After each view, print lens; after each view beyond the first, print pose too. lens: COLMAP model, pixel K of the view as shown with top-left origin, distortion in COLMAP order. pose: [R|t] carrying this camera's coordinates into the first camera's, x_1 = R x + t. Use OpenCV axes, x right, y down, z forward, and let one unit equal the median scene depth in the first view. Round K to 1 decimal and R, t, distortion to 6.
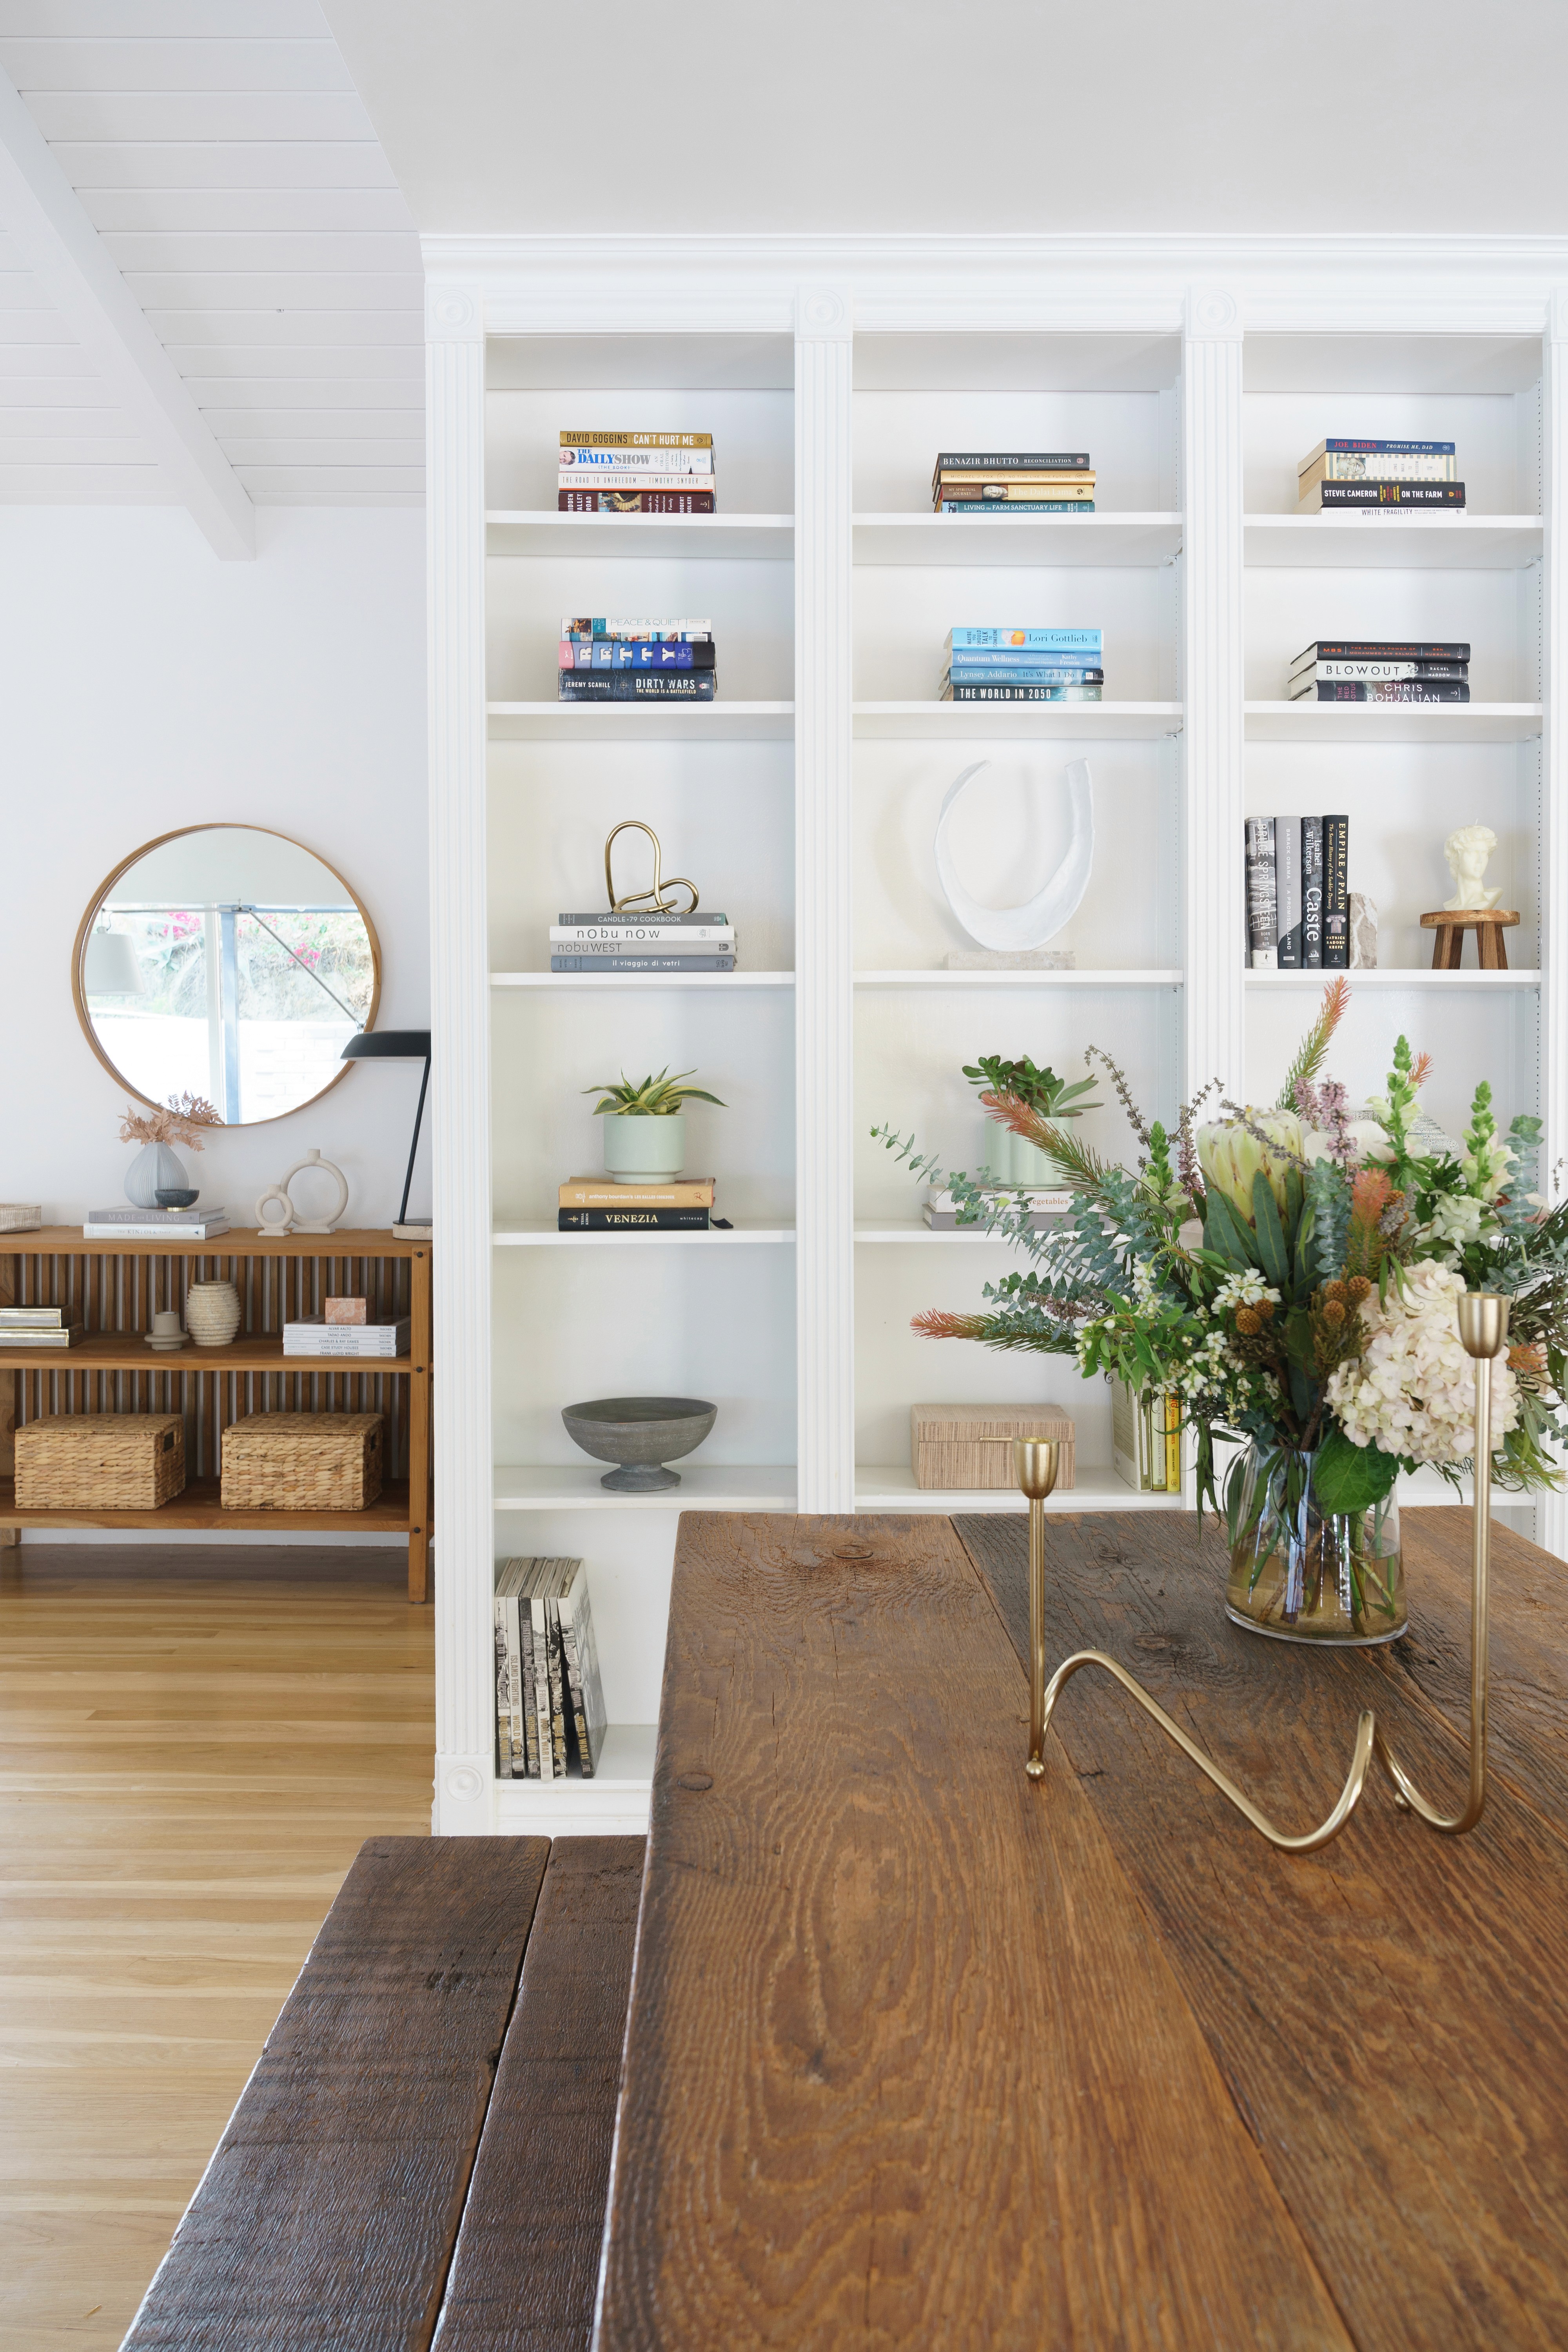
lens RADIAL K [[1827.3, 0, 779.2], [0, 1827.3, 1130.8], [0, 0, 1]] dist [-0.006421, 0.005819]
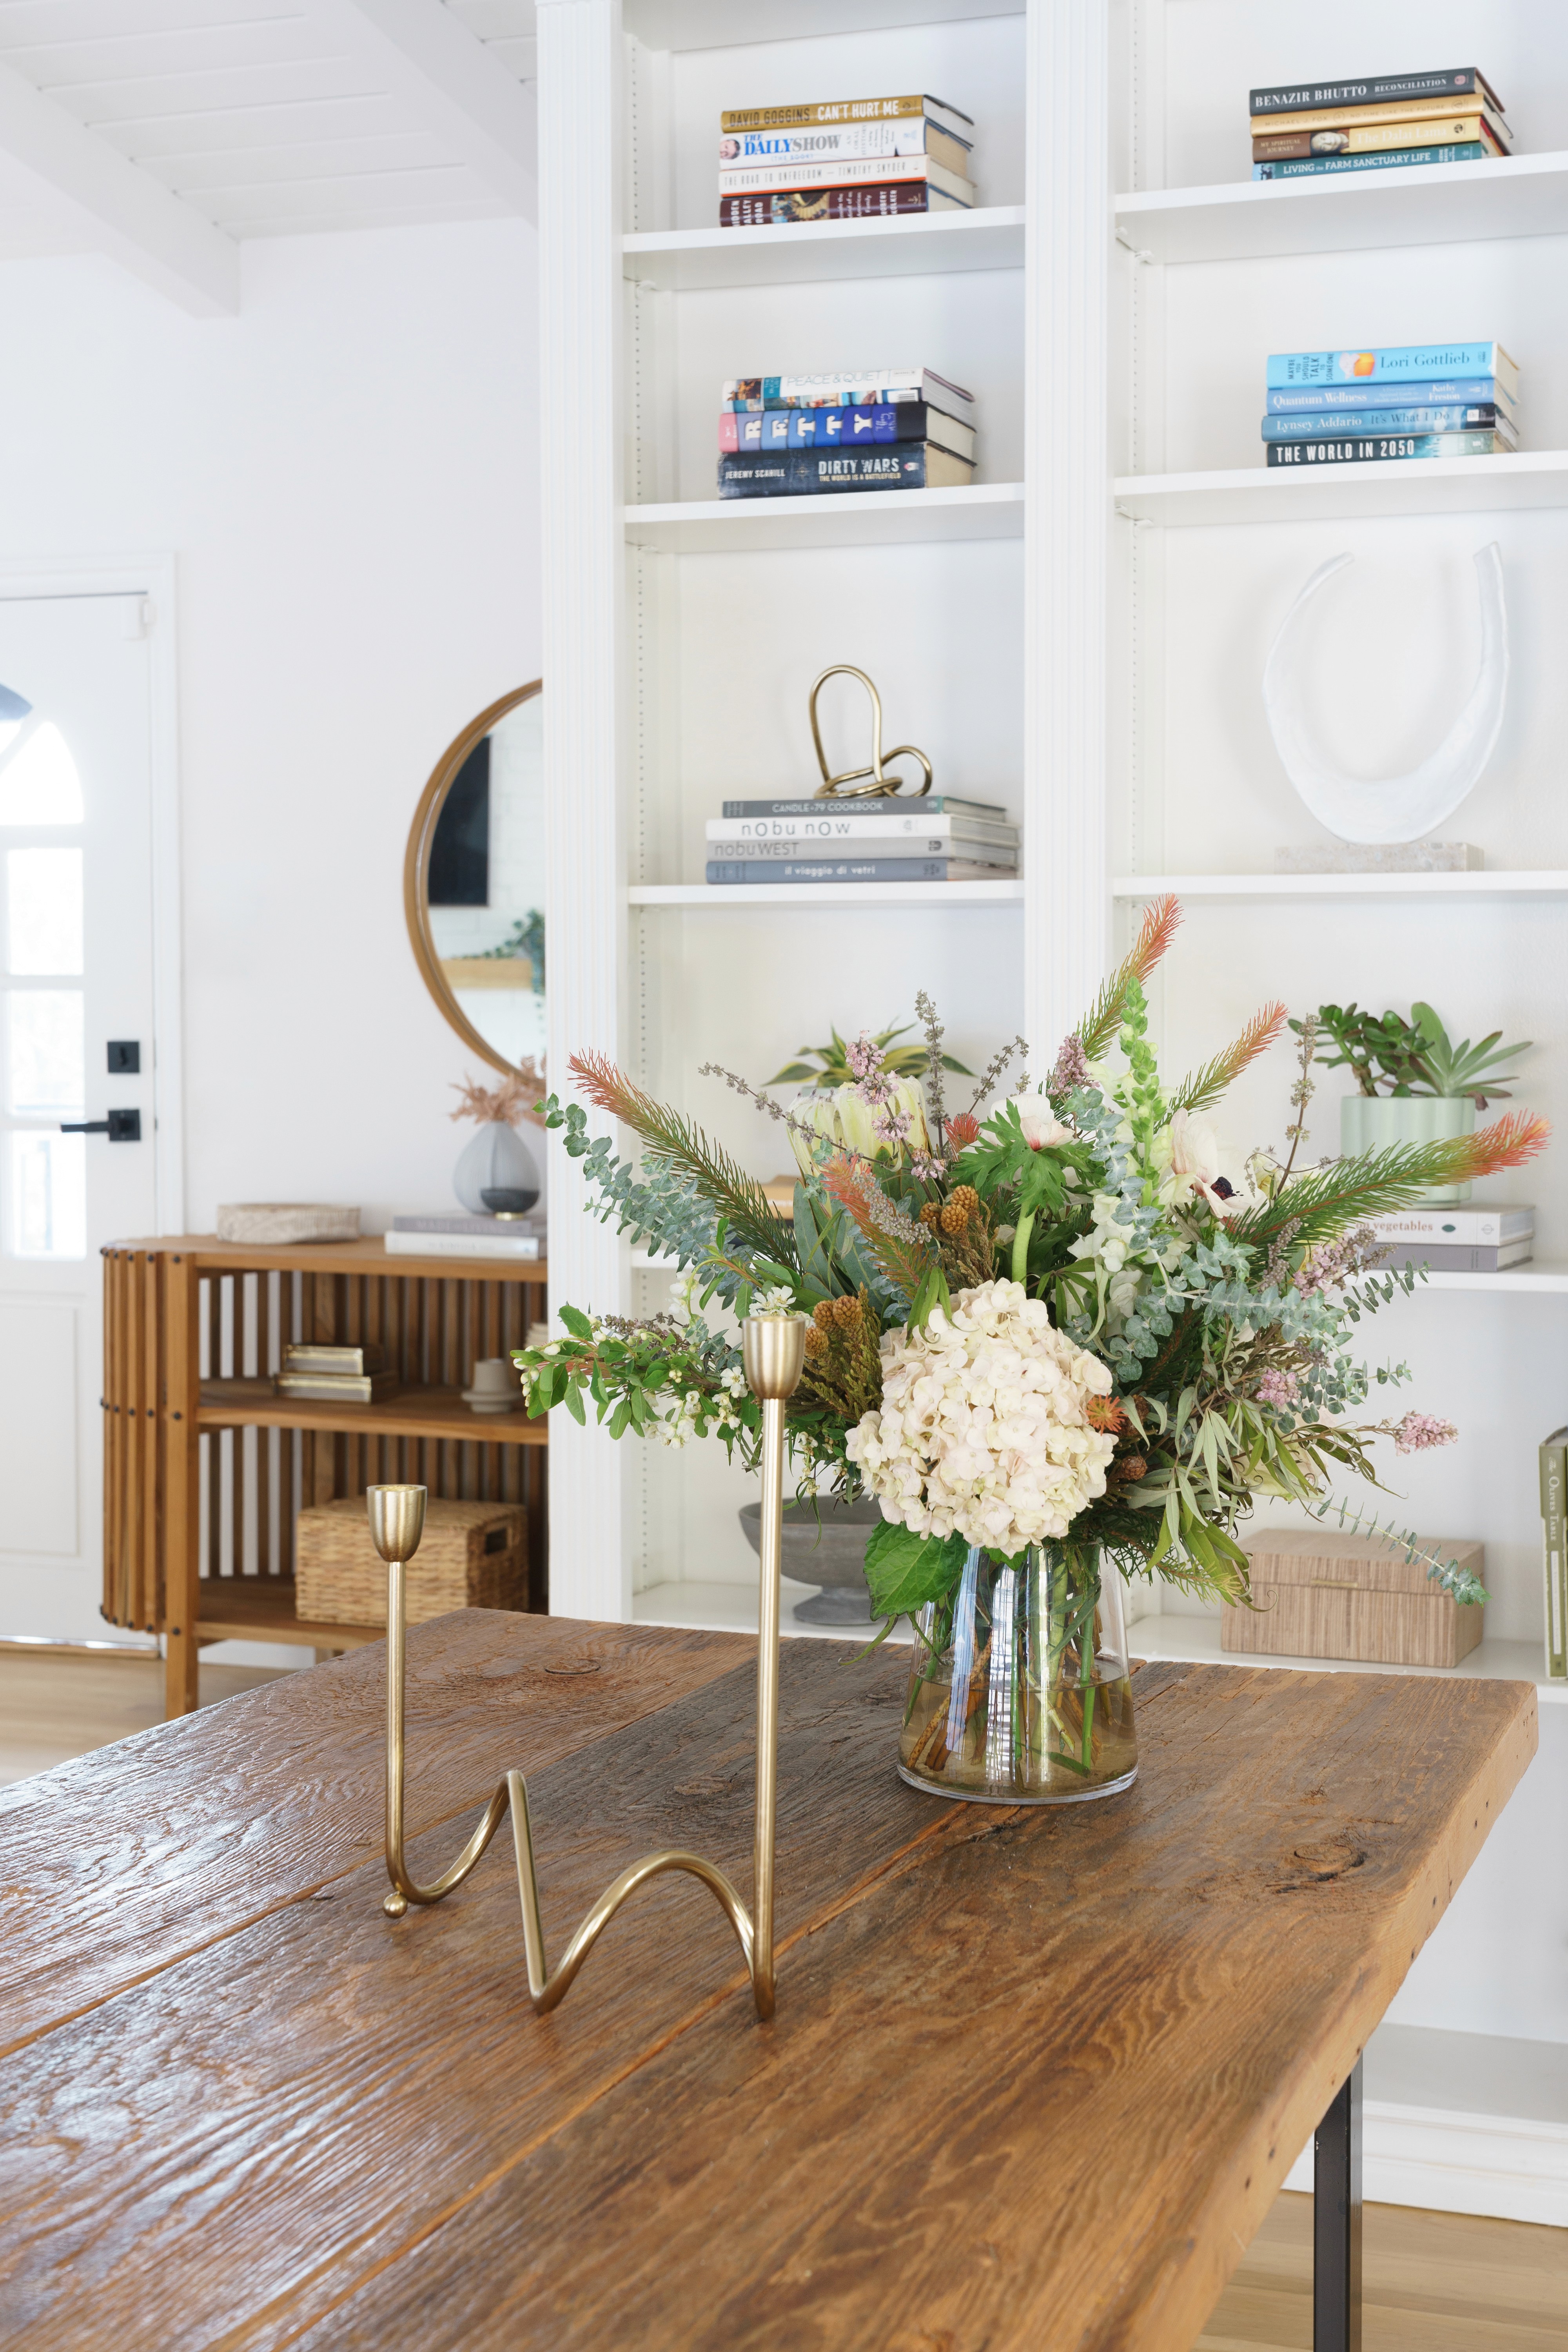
lens RADIAL K [[3008.4, 0, 1008.8], [0, 3008.4, 1172.9], [0, 0, 1]] dist [0.031175, 0.004161]
pose [[0.944335, 0.020285, -0.328360, 0.372433], [-0.014516, 0.999694, 0.020012, -0.000014], [0.328666, -0.014132, 0.944340, -0.066582]]
